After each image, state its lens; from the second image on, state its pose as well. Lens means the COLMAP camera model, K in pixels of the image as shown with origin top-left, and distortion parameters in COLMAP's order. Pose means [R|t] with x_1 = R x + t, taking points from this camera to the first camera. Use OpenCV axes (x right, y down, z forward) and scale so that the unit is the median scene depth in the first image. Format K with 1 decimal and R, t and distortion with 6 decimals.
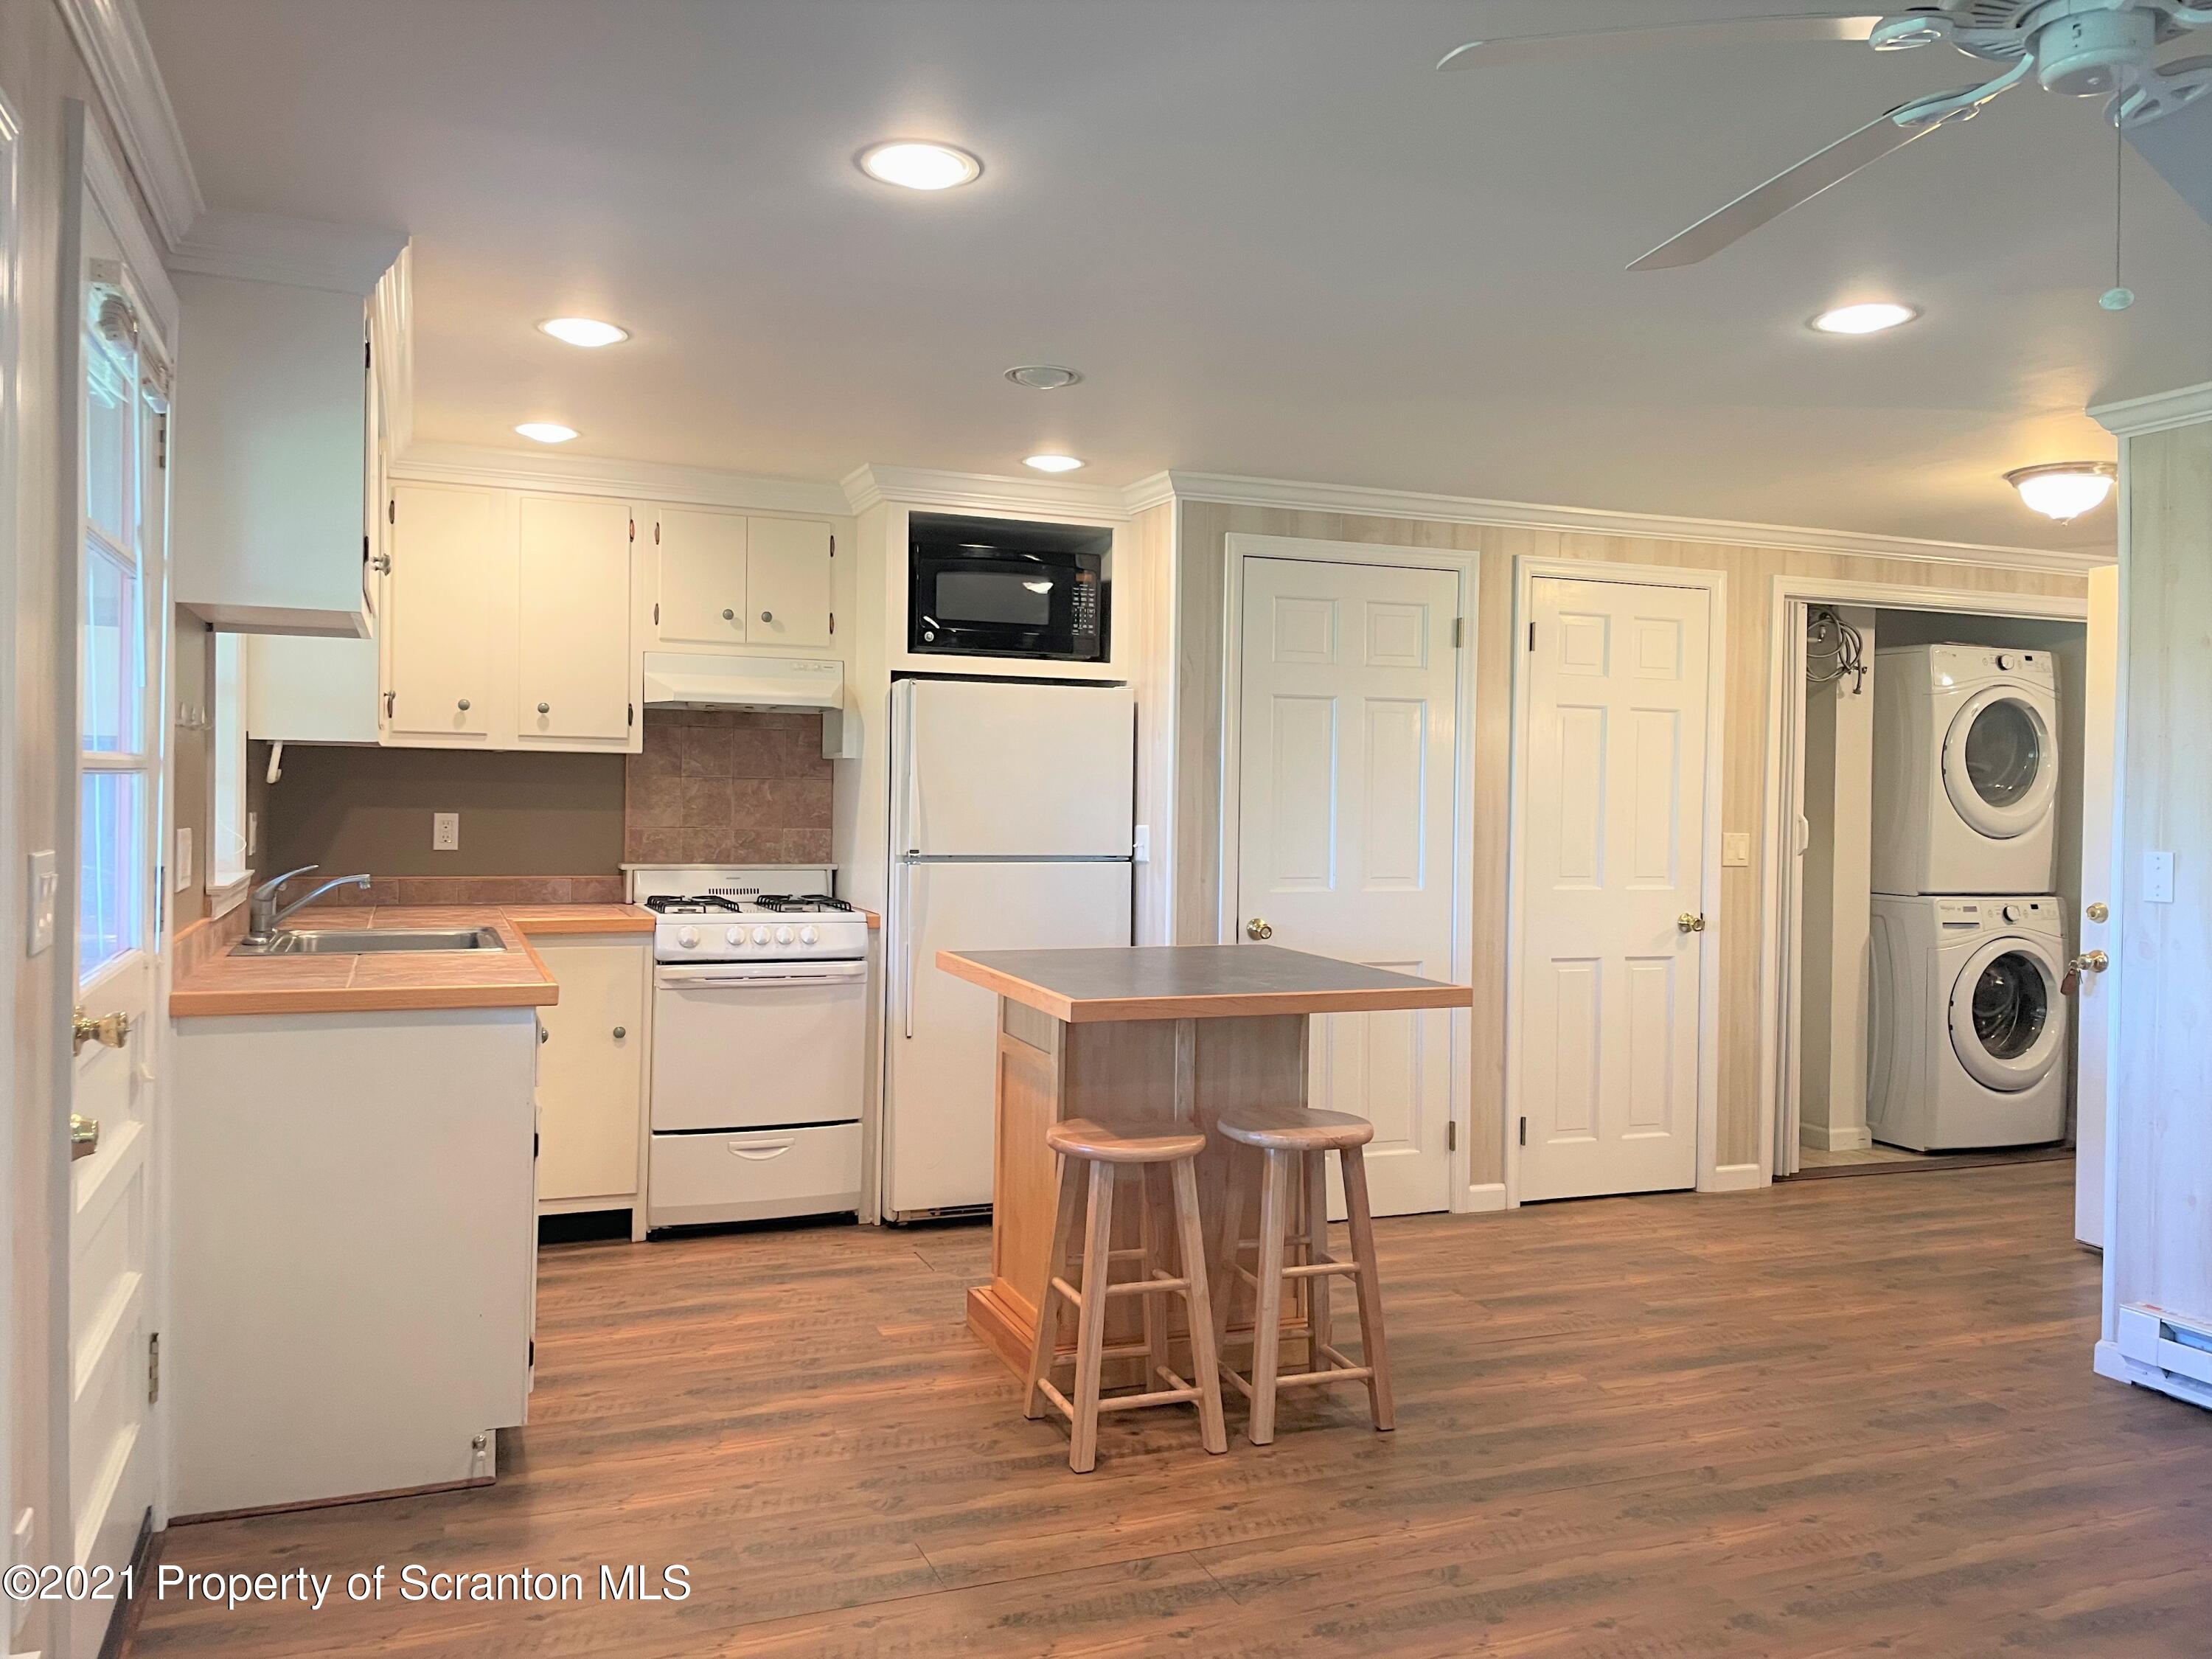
lens RADIAL K [[1668.1, 0, 1104.5], [0, 1668.1, 824.5], [0, 0, 1]] dist [0.089053, -0.116237]
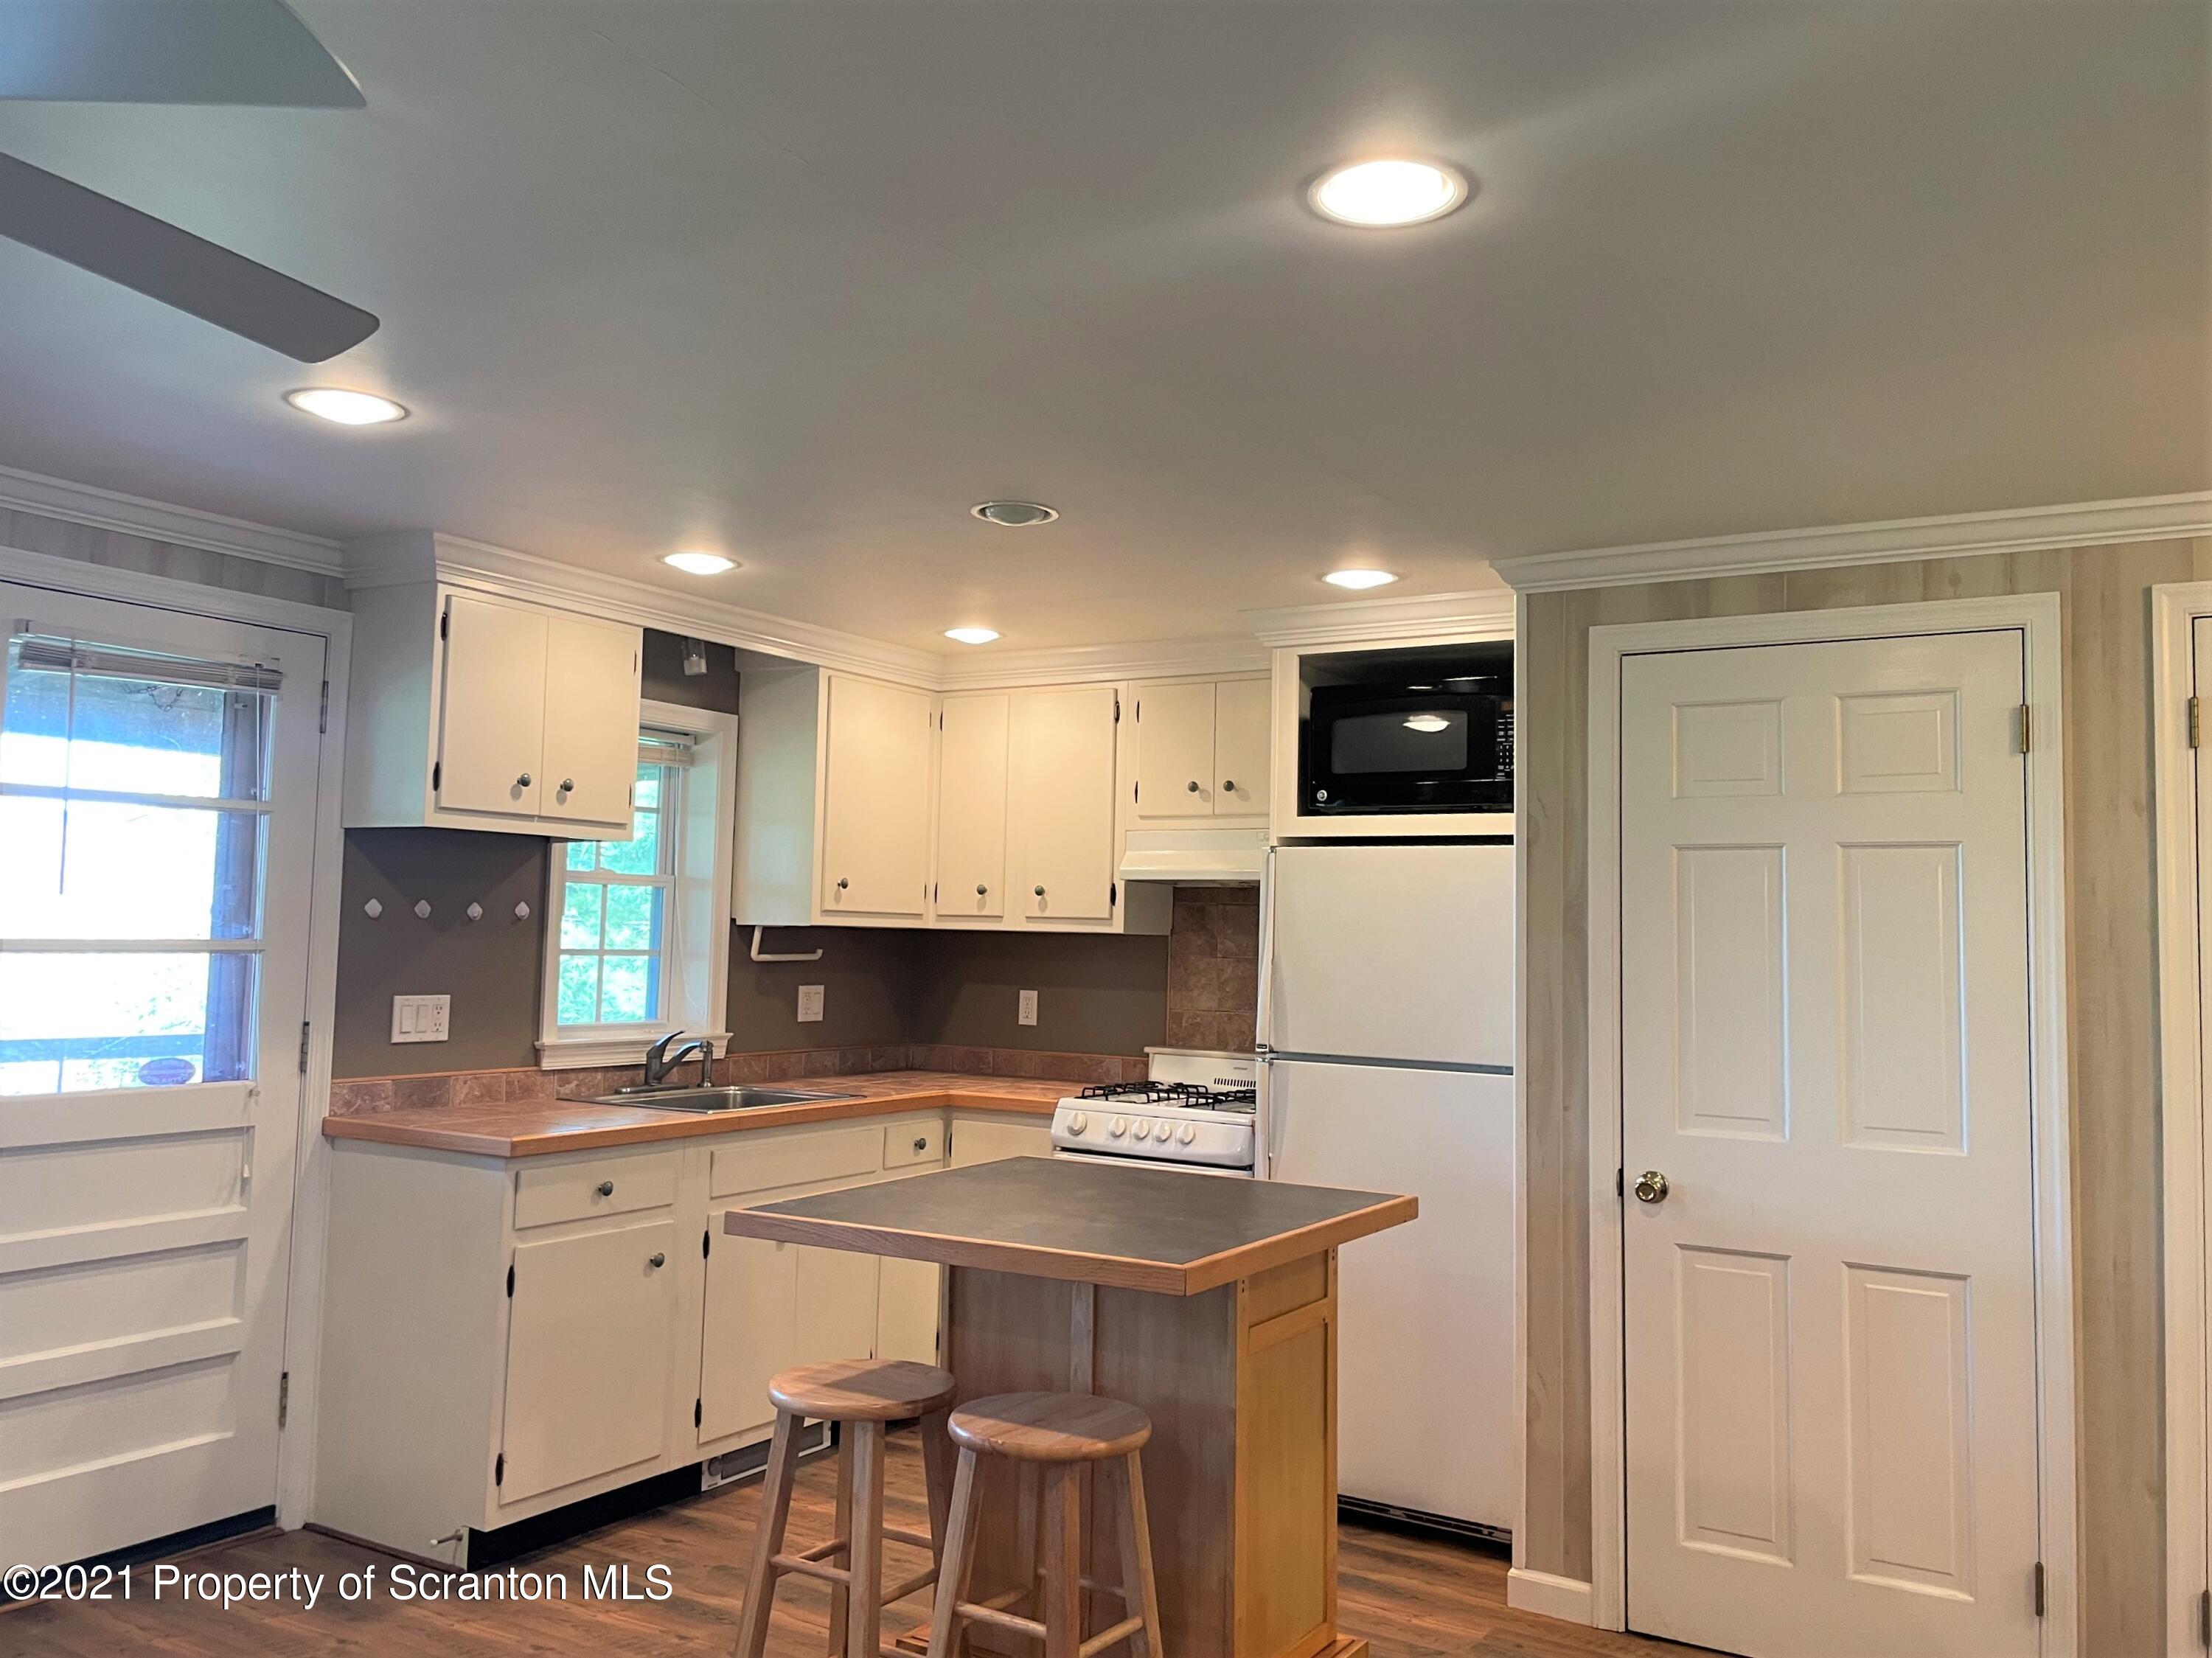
lens RADIAL K [[1796.2, 0, 1105.9], [0, 1796.2, 814.2], [0, 0, 1]] dist [0.063586, -0.072451]
pose [[0.586506, -0.057395, -0.807908, 0.610184], [-0.029474, 0.995313, -0.092106, -0.015599], [0.809408, 0.077833, 0.582066, 0.396375]]
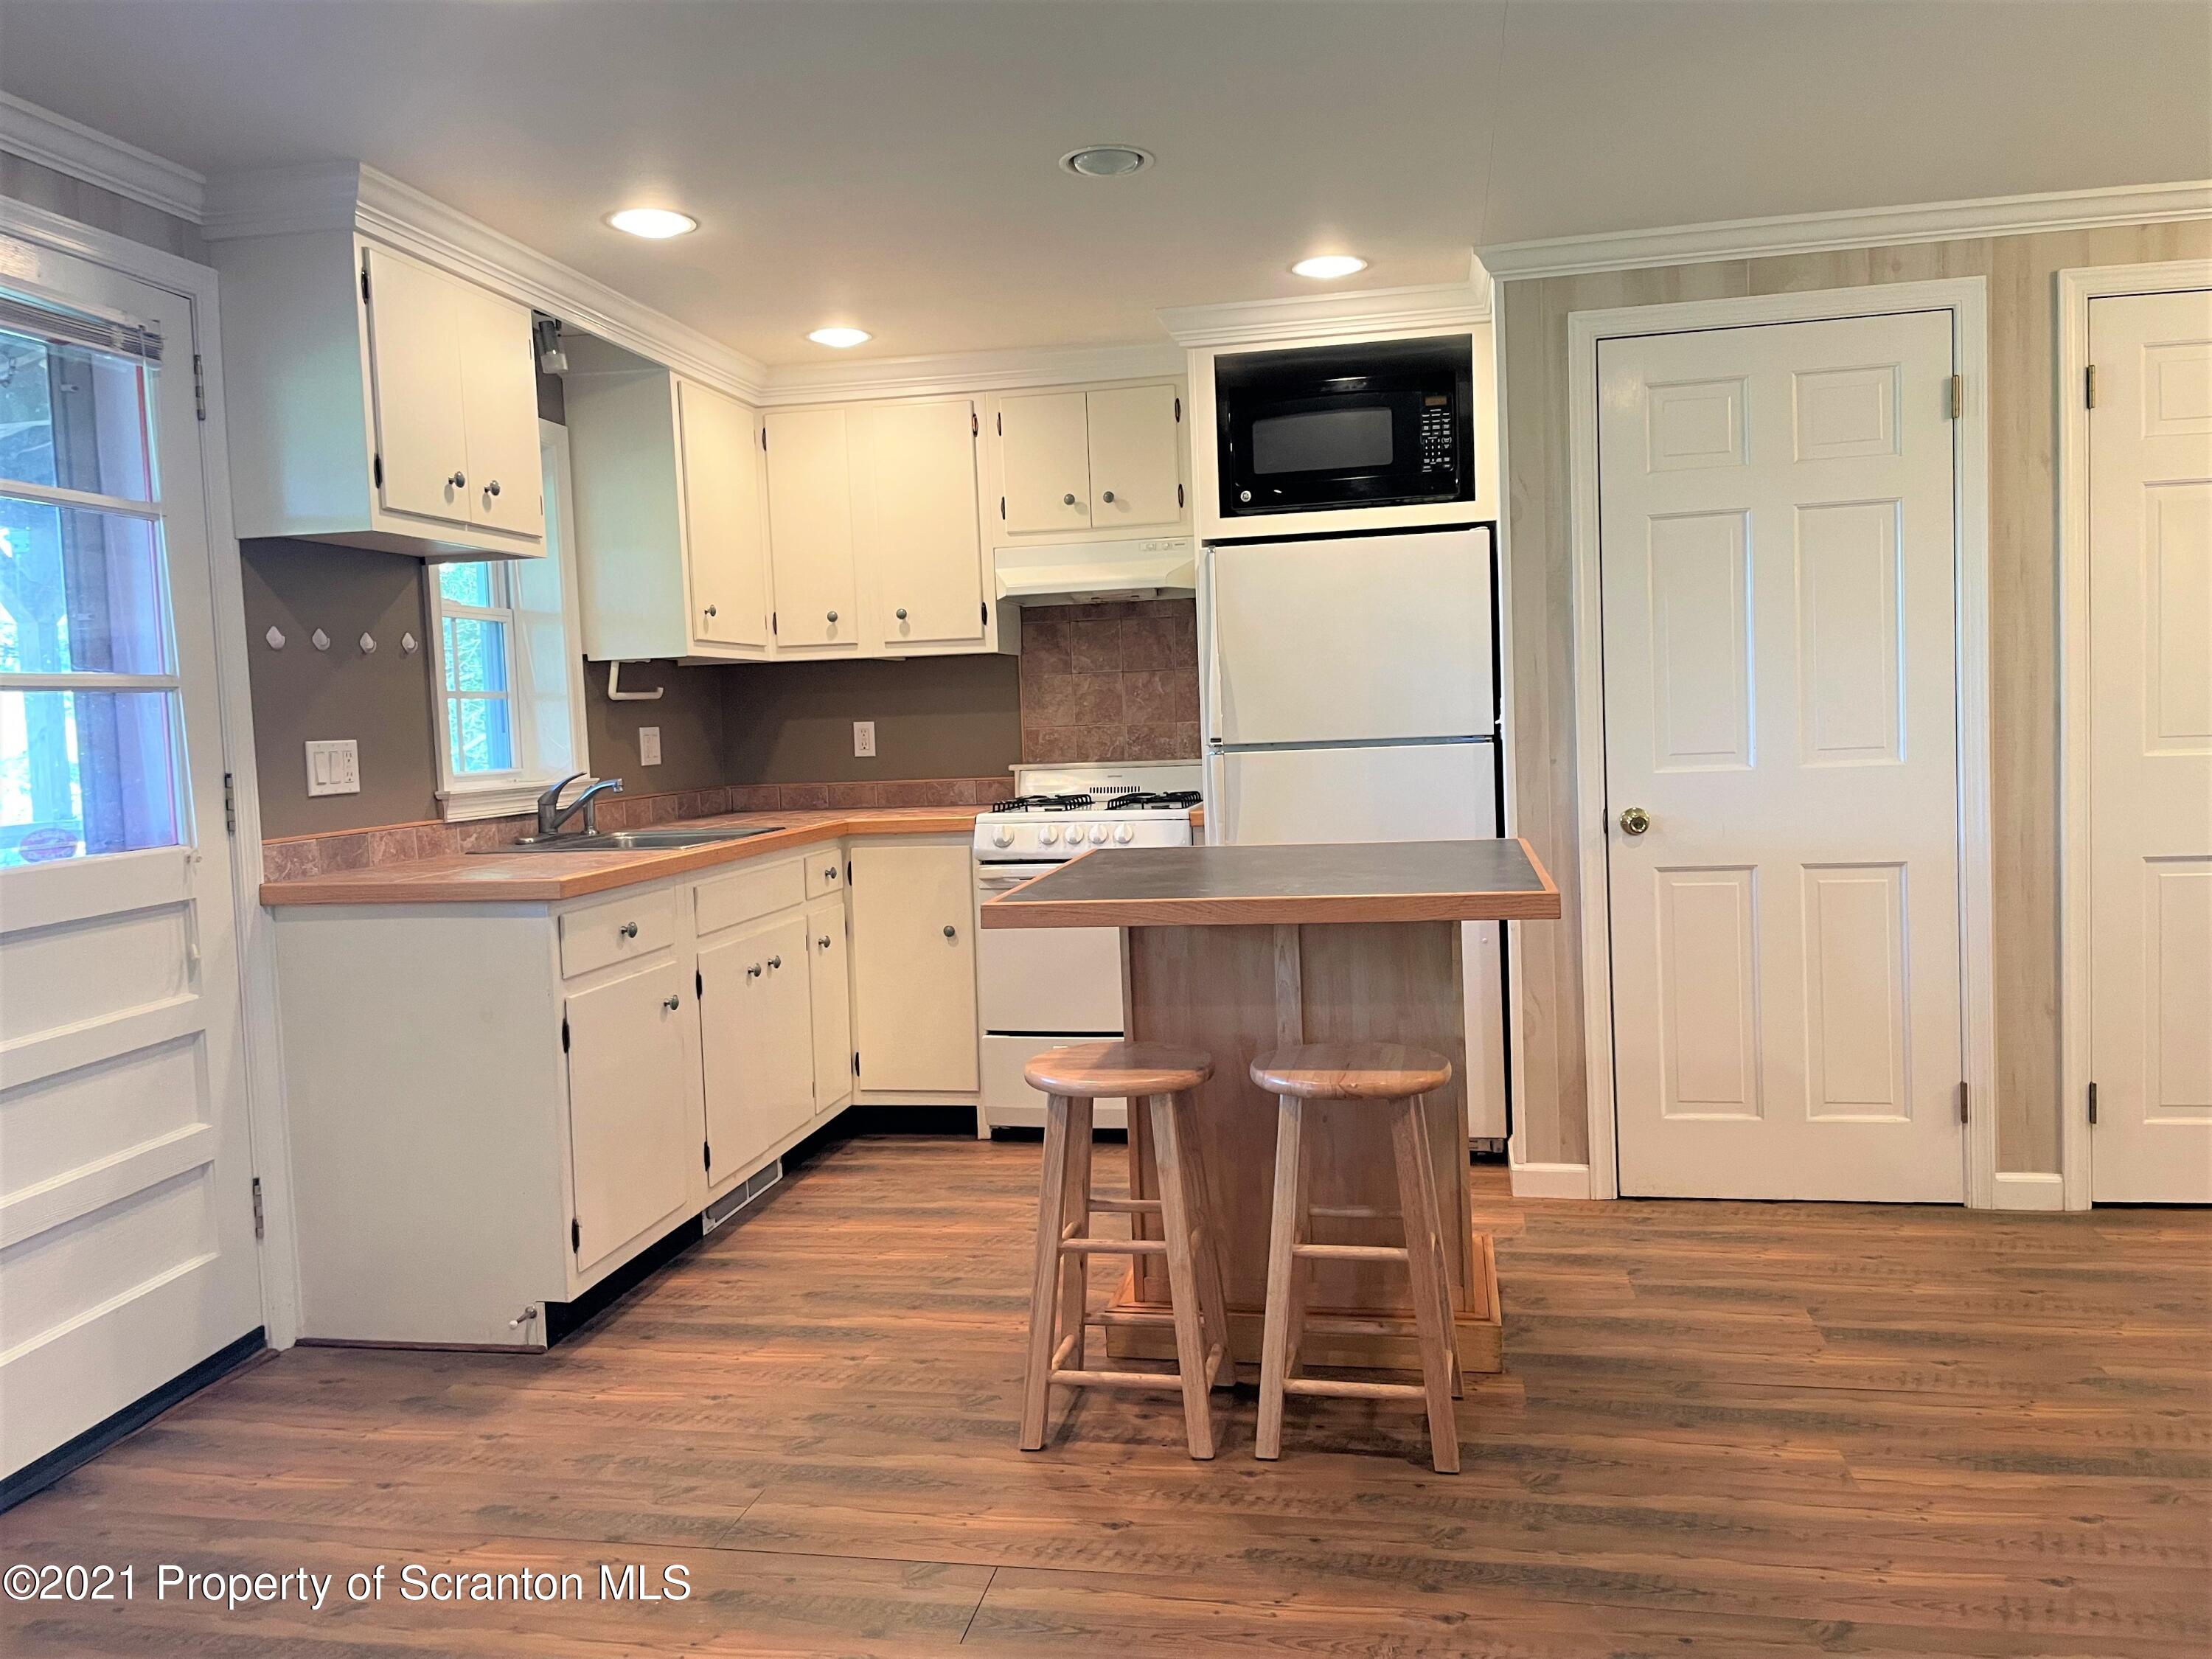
lens RADIAL K [[1668.1, 0, 1125.0], [0, 1668.1, 825.2], [0, 0, 1]] dist [0.089053, -0.116237]
pose [[0.837156, -0.013520, -0.546797, 0.343882], [0.043364, 0.998188, 0.041711, 0.023166], [0.545242, -0.058629, 0.836226, 0.225783]]
